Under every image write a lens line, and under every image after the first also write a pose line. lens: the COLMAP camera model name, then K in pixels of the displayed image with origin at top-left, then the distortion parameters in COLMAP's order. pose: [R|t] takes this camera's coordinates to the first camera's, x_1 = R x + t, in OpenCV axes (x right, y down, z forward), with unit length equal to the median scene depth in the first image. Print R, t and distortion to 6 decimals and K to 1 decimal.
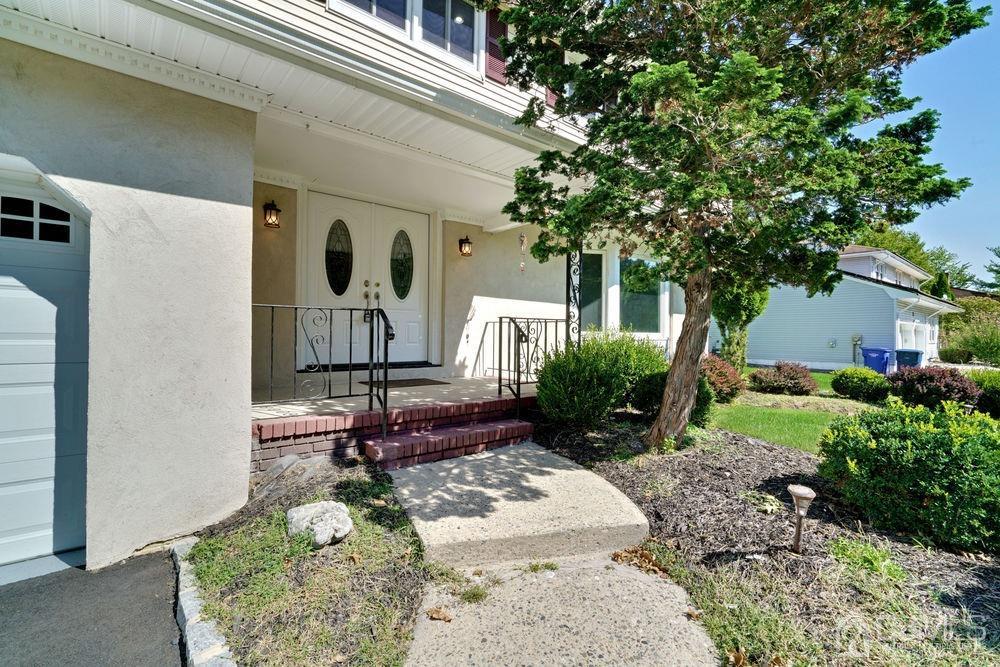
lens RADIAL K [[452.3, 0, 494.1], [0, 452.3, 330.7], [0, 0, 1]] dist [-0.000781, -0.000259]
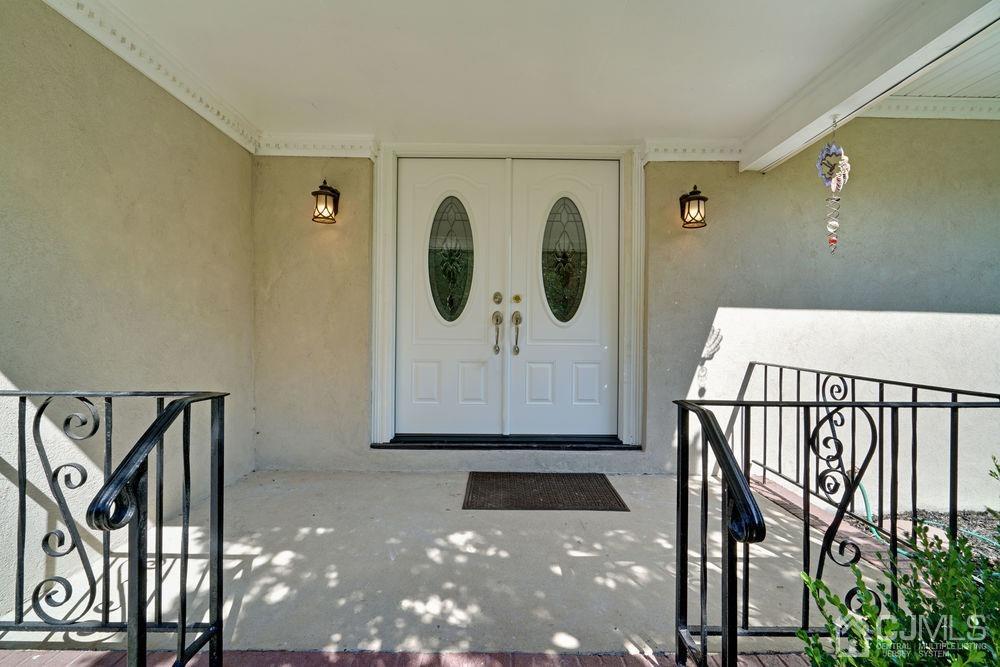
lens RADIAL K [[452.3, 0, 494.1], [0, 452.3, 330.7], [0, 0, 1]] dist [-0.000781, -0.000259]
pose [[0.778693, -0.004136, -0.627391, 0.077653], [0.004603, 0.999989, -0.000880, -0.058630], [0.627388, -0.002202, 0.778704, 0.516210]]
